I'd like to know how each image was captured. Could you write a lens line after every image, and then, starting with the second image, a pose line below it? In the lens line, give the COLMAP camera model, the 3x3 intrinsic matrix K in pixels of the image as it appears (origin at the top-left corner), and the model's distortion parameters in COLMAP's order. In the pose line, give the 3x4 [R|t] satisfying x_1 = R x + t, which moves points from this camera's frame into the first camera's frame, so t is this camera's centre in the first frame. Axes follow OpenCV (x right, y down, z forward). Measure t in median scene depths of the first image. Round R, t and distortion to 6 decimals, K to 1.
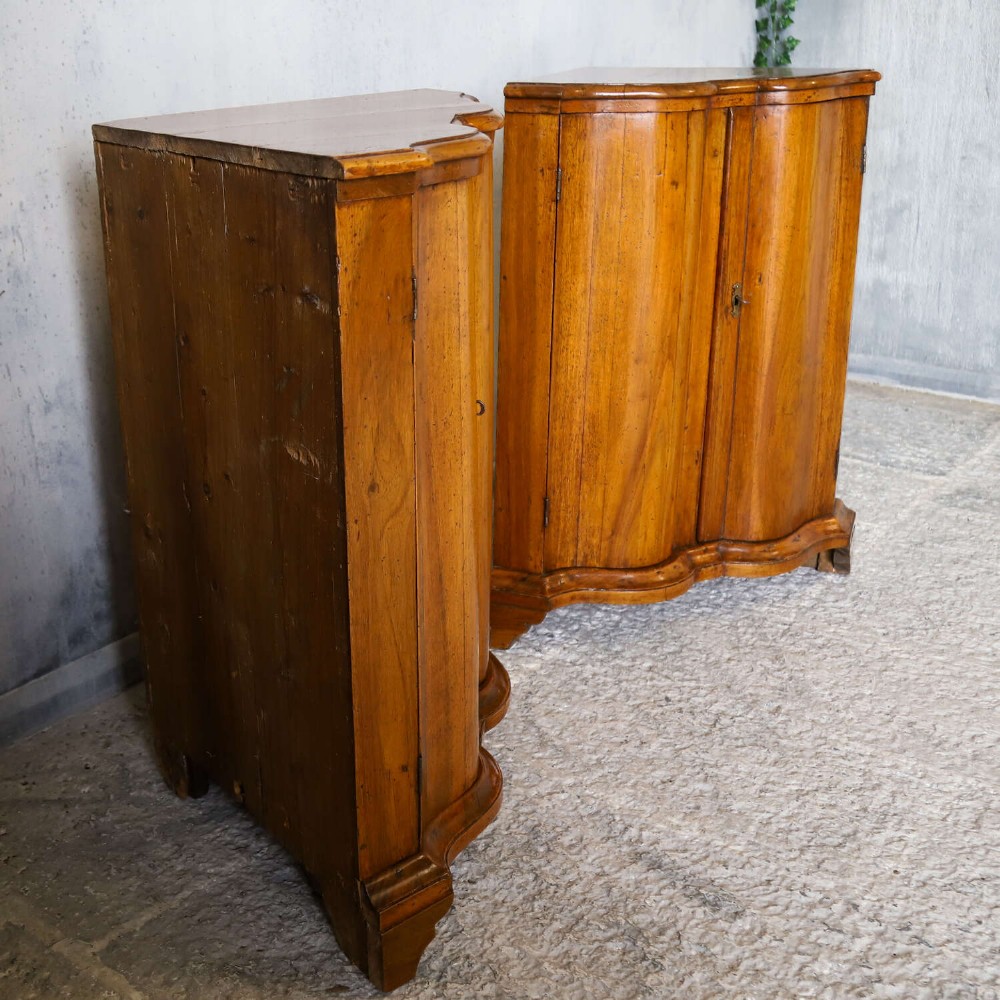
lens RADIAL K [[1293.3, 0, 337.1], [0, 1293.3, 469.1], [0, 0, 1]] dist [-0.109493, 0.000000]
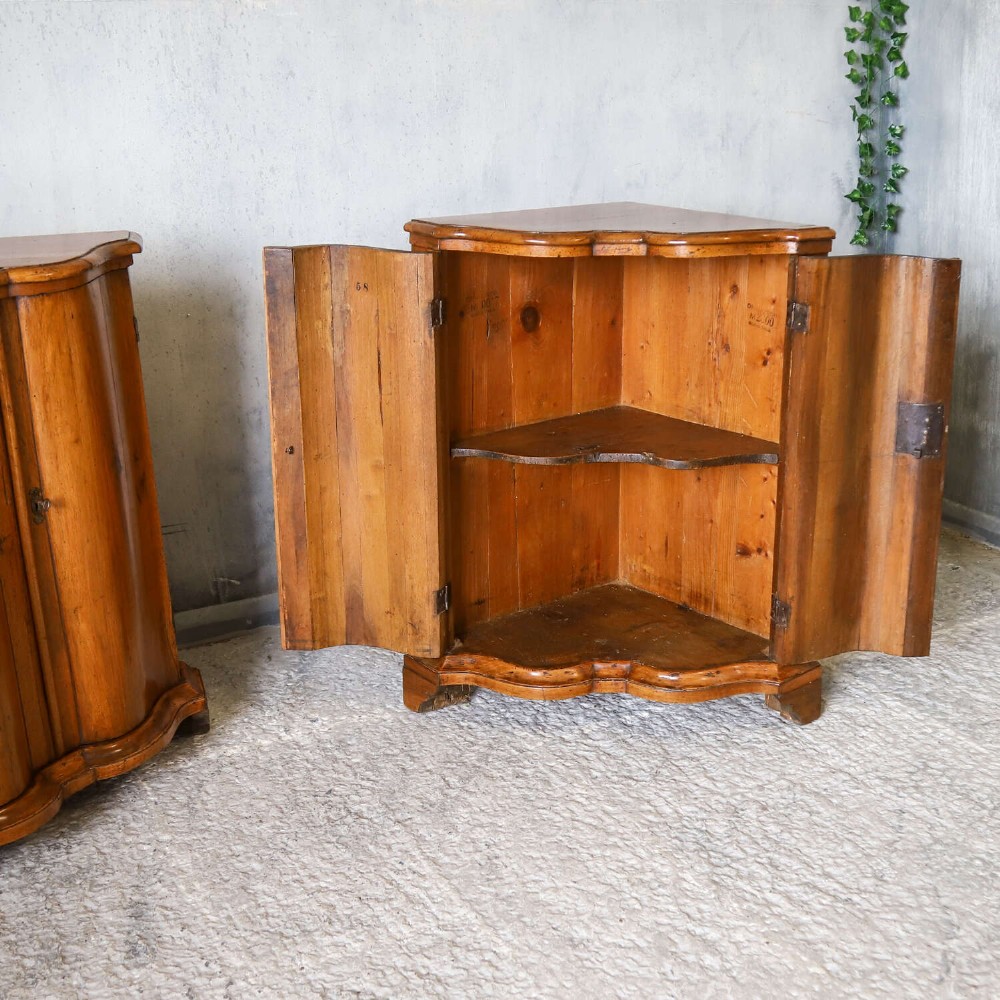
lens RADIAL K [[1363.8, 0, 588.8], [0, 1363.8, 539.9], [0, 0, 1]] dist [-0.053867, 0.000000]
pose [[0.951426, 0.135709, -0.276354, 0.748983], [-0.134743, 0.990623, 0.022573, -0.088994], [0.276826, 0.015760, 0.960791, -0.062897]]
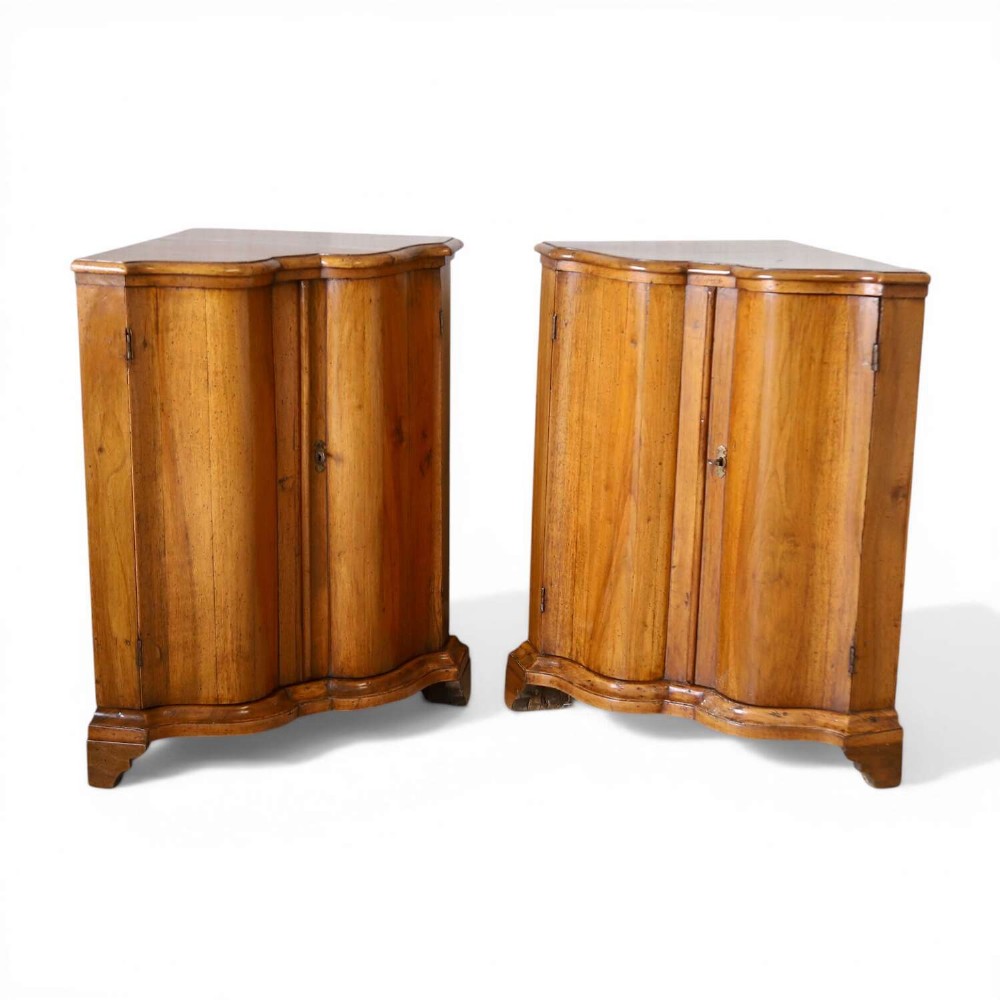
lens RADIAL K [[1712.1, 0, 539.2], [0, 1712.1, 434.1], [0, 0, 1]] dist [0.021103, 0.000000]
pose [[0.683839, 0.207728, -0.699437, 1.247664], [-0.296585, 0.954986, -0.006346, -0.101740], [0.666634, 0.211782, 0.714666, -0.152657]]
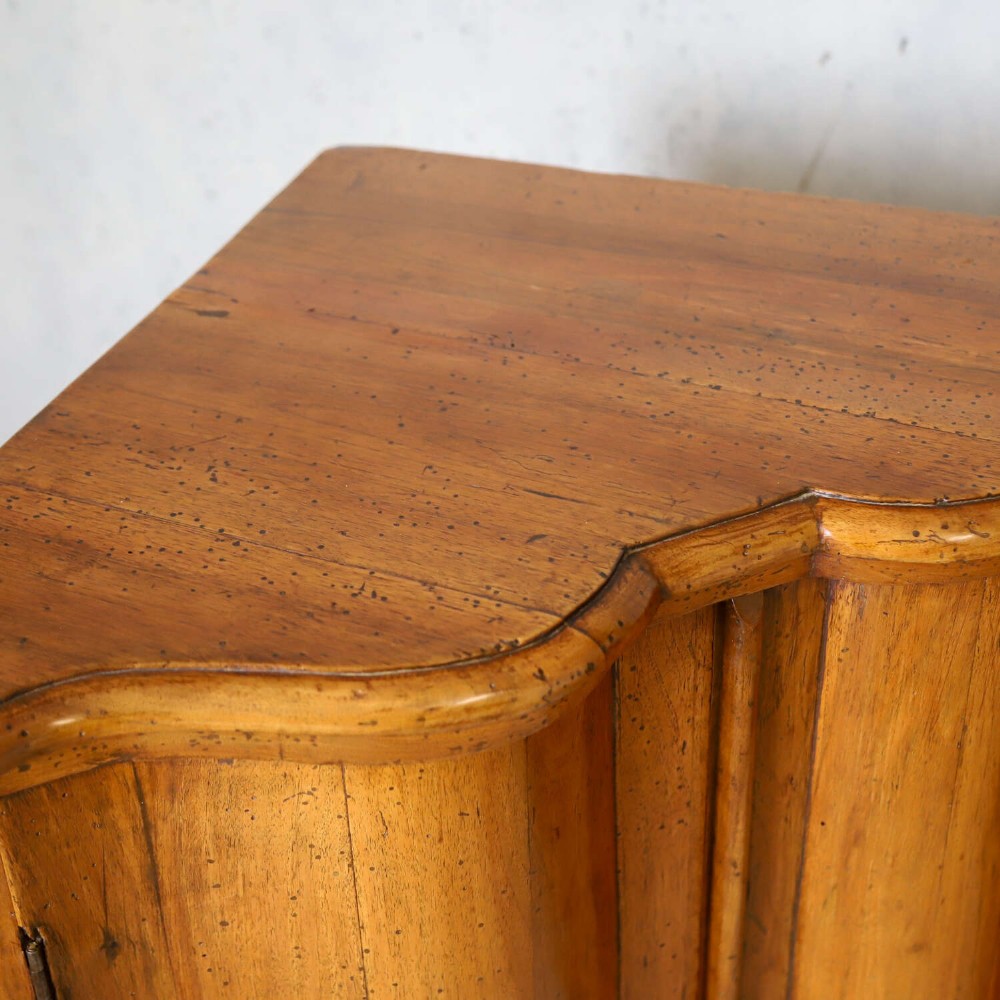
lens RADIAL K [[1761.7, 0, 494.1], [0, 1761.7, 462.2], [0, 0, 1]] dist [0.048782, 0.000000]
pose [[0.561460, 0.459805, -0.687999, 0.278480], [-0.281912, 0.887963, 0.363383, -0.320447], [0.778003, -0.010070, 0.628180, 0.453576]]
